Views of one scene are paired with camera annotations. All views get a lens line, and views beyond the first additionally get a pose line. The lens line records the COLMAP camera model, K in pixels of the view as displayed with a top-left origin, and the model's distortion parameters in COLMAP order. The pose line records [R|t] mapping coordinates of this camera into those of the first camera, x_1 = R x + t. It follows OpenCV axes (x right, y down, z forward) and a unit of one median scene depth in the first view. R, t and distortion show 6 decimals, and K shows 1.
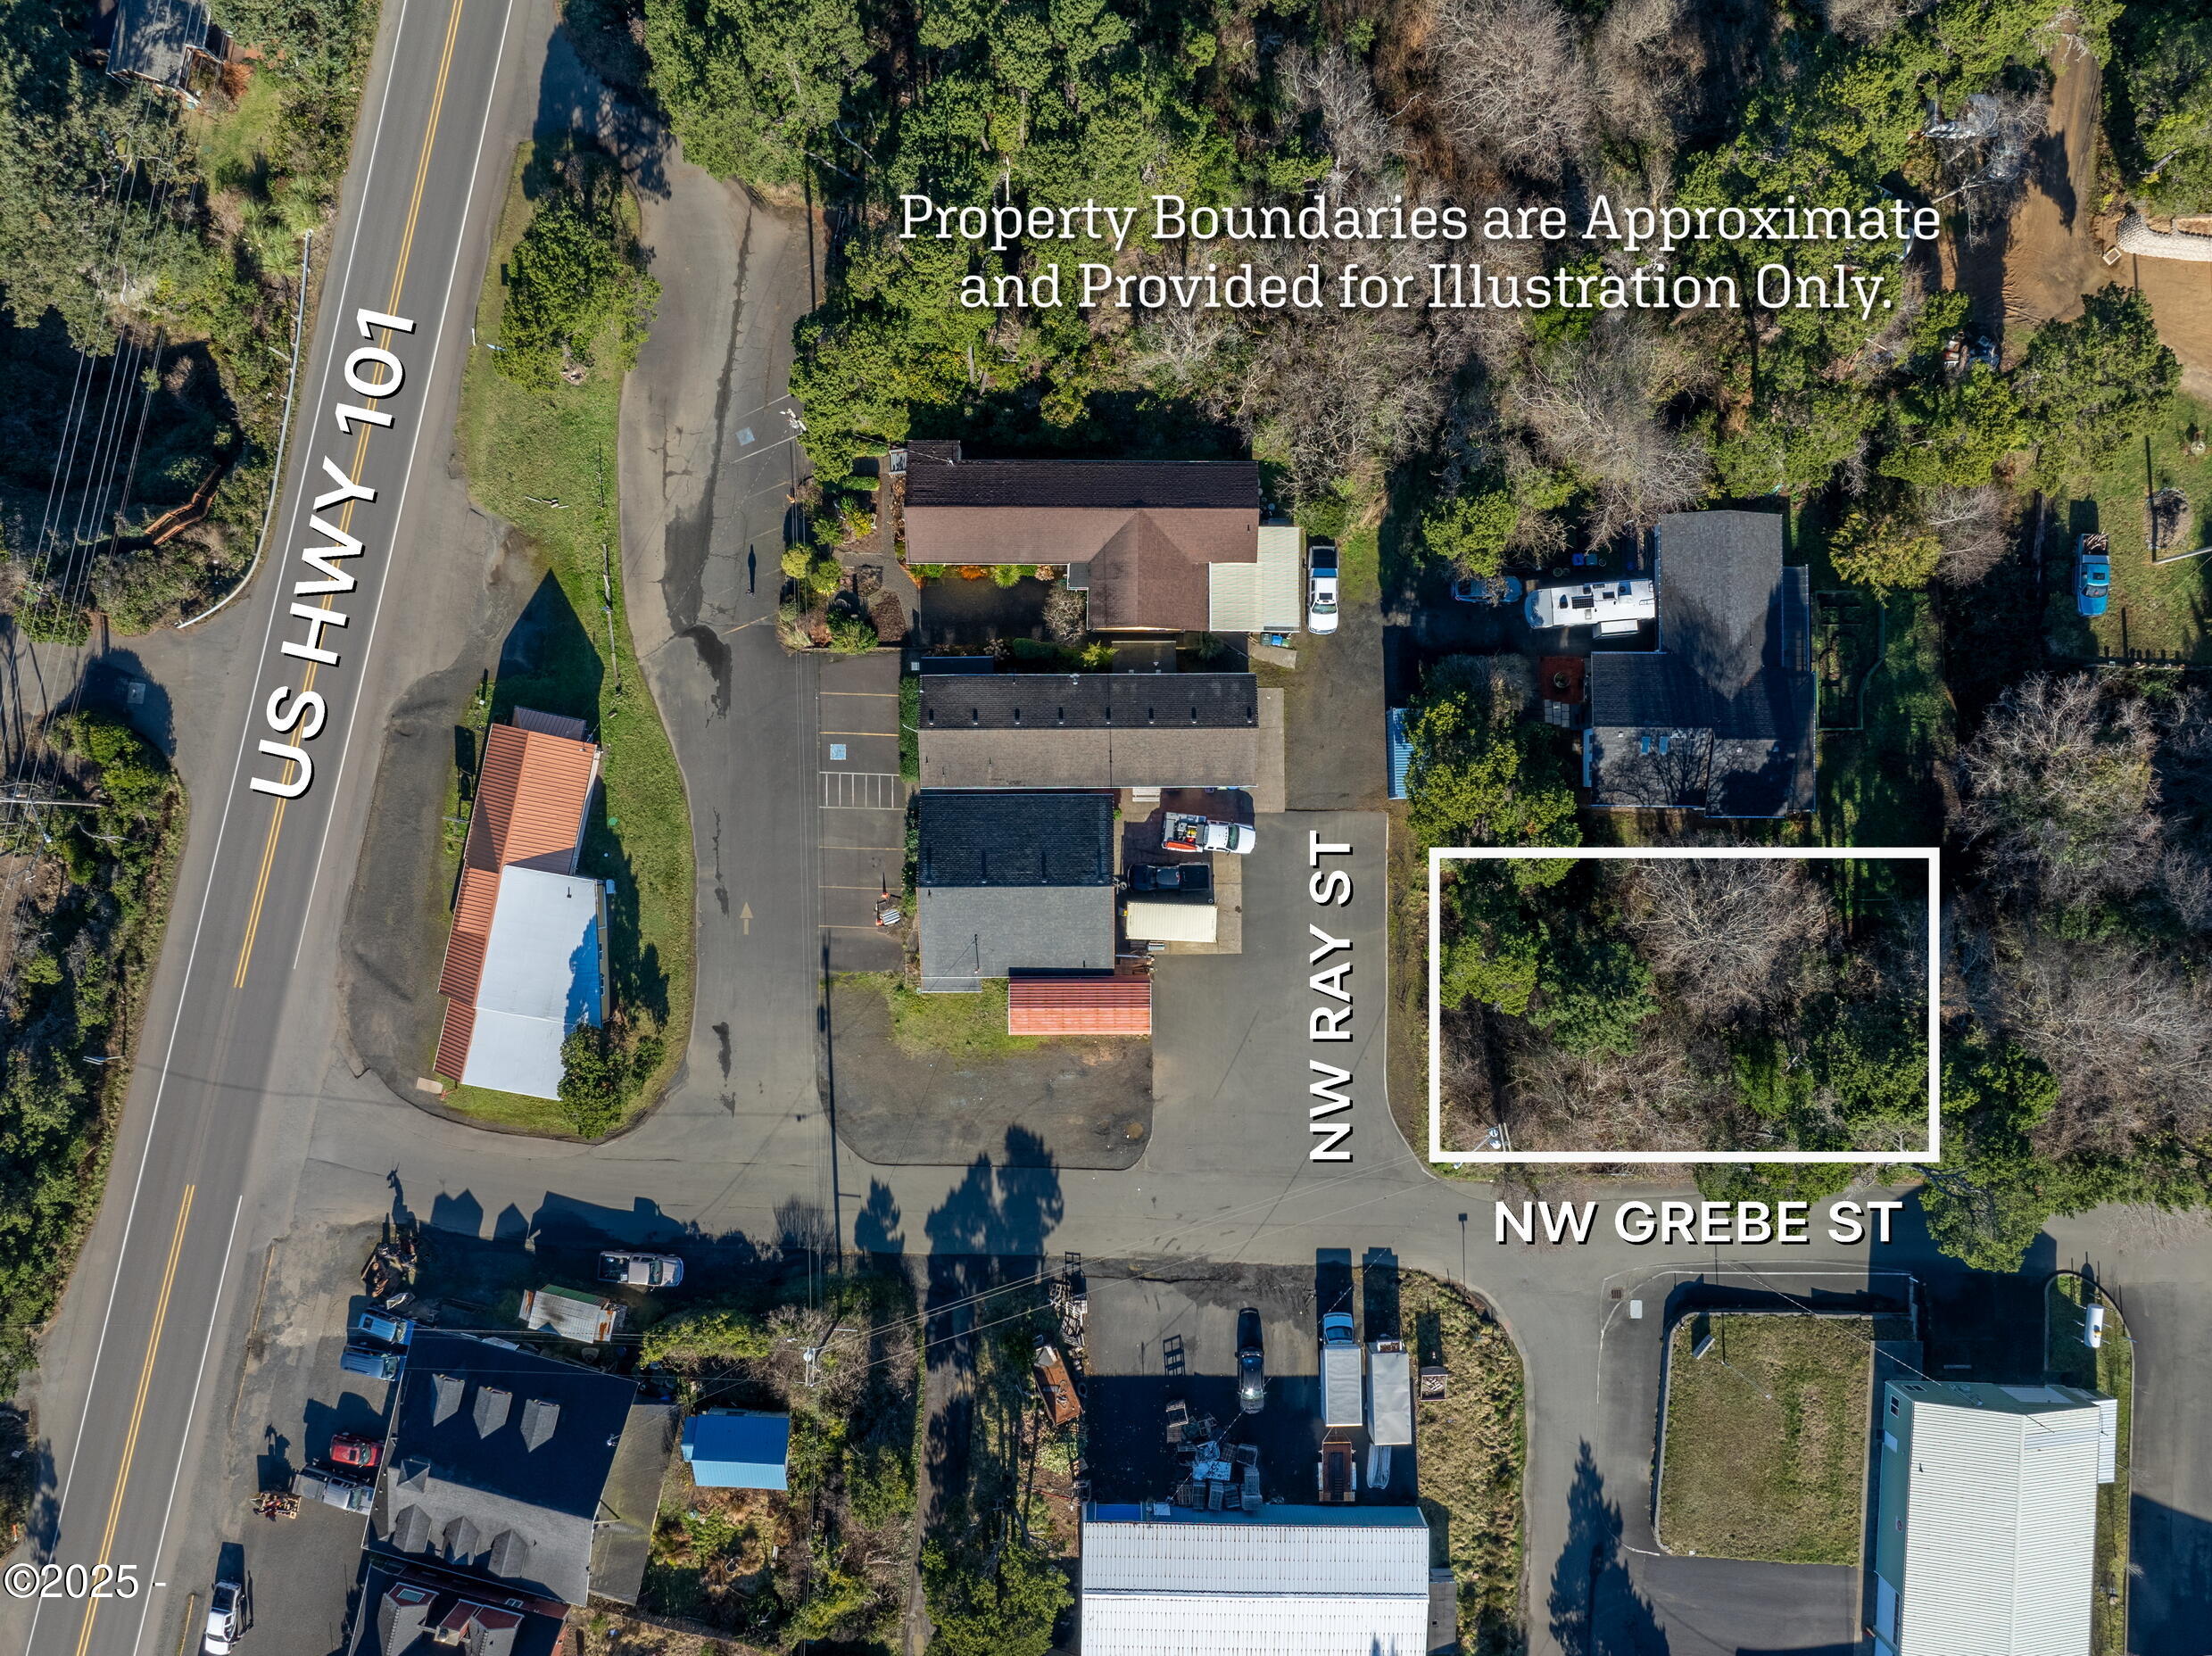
lens RADIAL K [[1563.6, 0, 1107.2], [0, 1563.6, 816.0], [0, 0, 1]] dist [-0.030338, -0.005969]
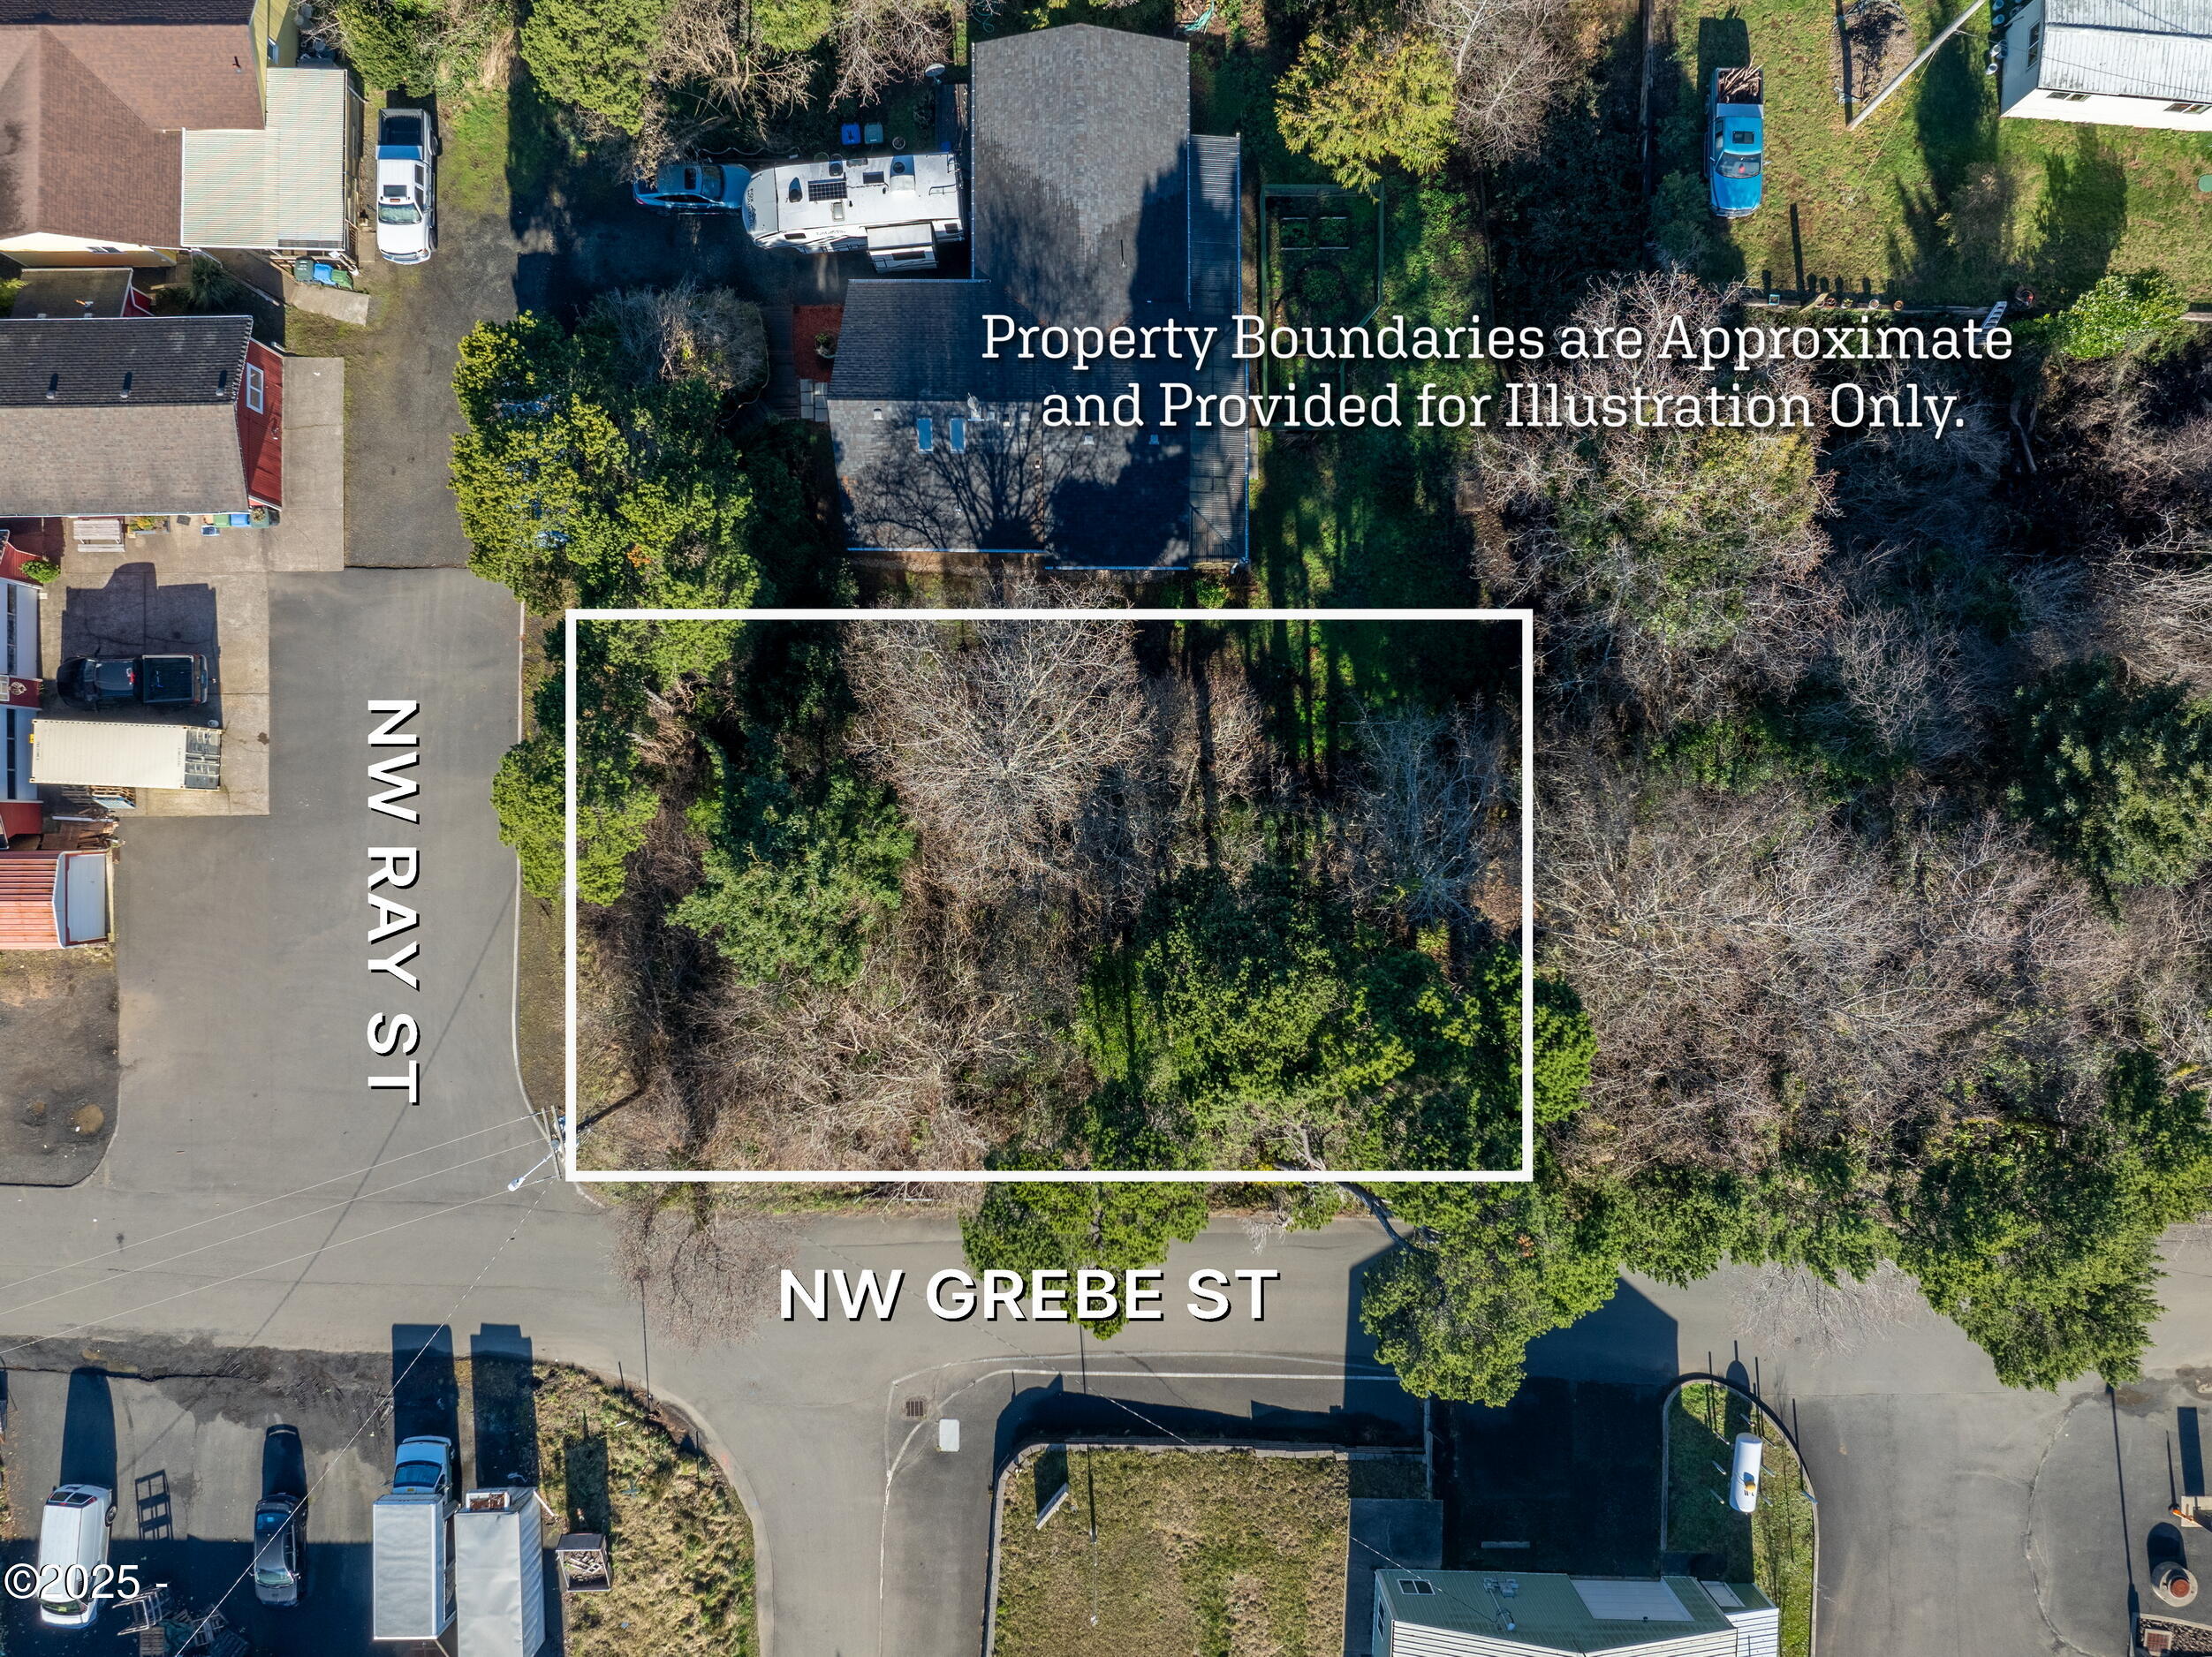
lens RADIAL K [[1534.1, 0, 1102.7], [0, 1534.1, 825.0], [0, 0, 1]] dist [-0.030061, -0.002119]
pose [[0.999972, 0.000681, 0.007507, 0.396643], [-0.000670, 0.999999, -0.001463, 0.093730], [-0.007508, 0.001458, 0.999971, 0.439097]]
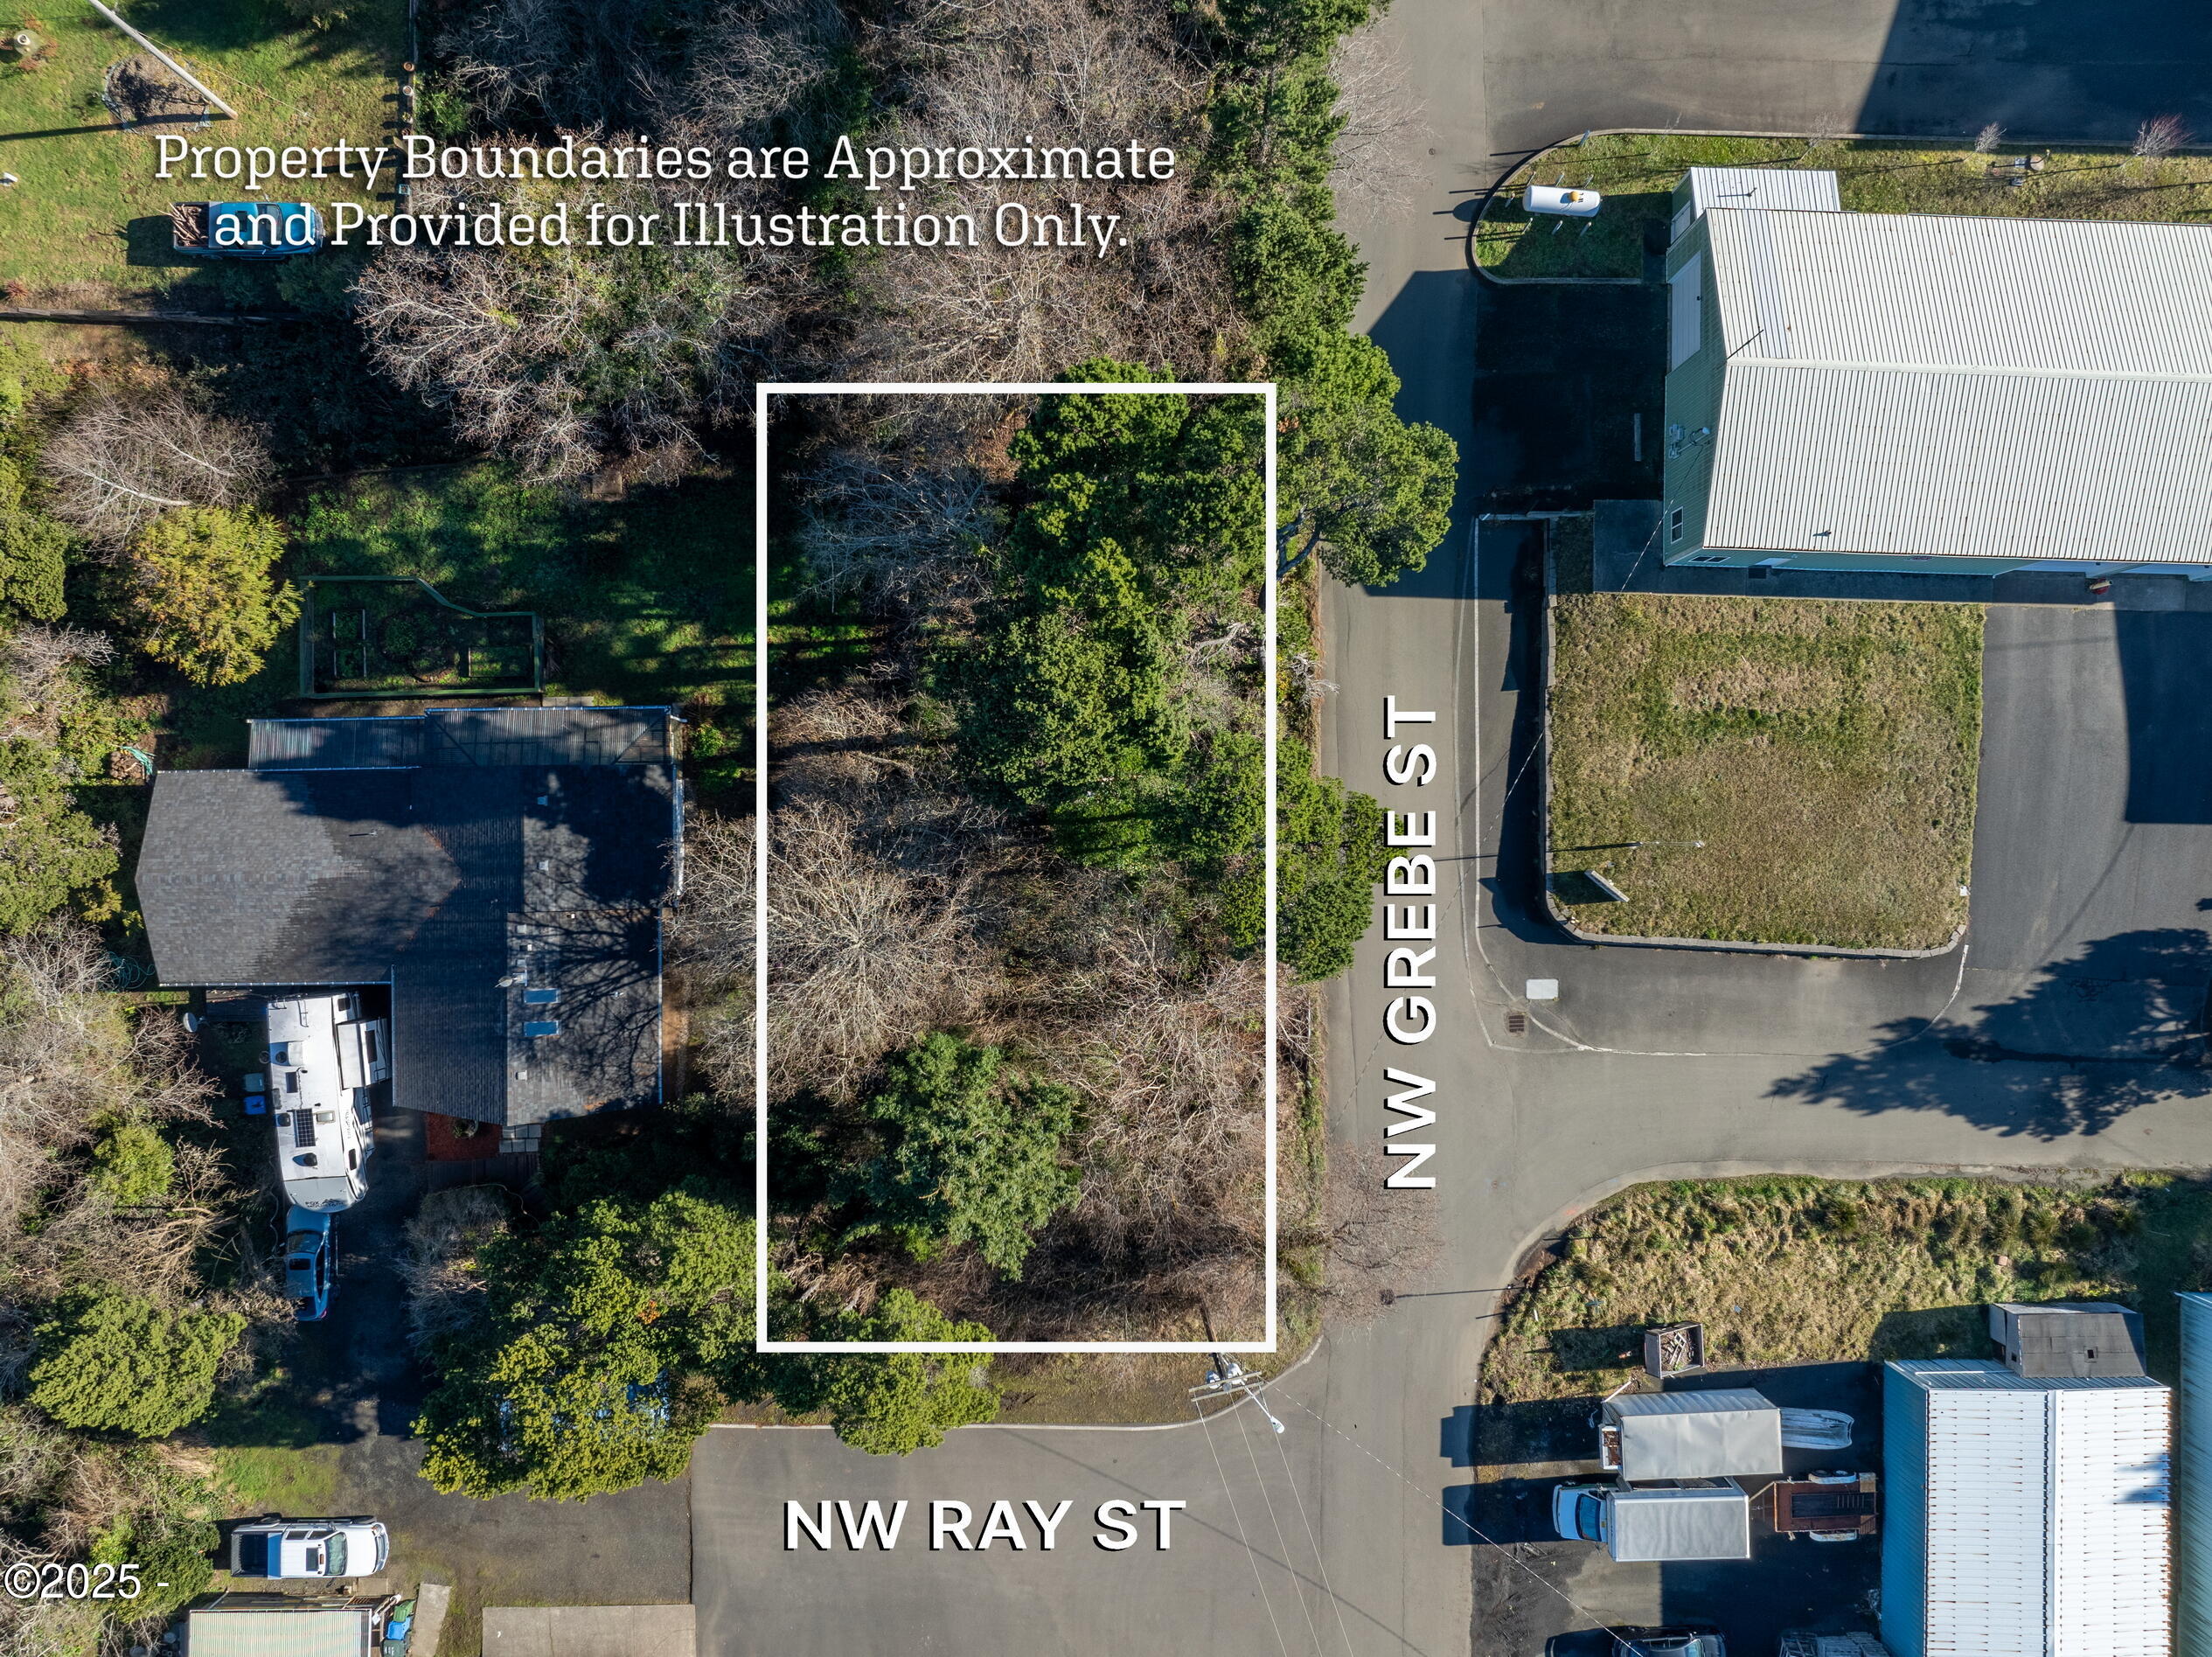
lens RADIAL K [[1534.3, 0, 1102.7], [0, 1534.3, 825.0], [0, 0, 1]] dist [-0.030061, -0.002119]
pose [[-0.013870, -0.999784, 0.015469, 0.399015], [0.999878, -0.013757, 0.007372, 0.151657], [-0.007157, 0.015569, 0.999853, 0.433992]]
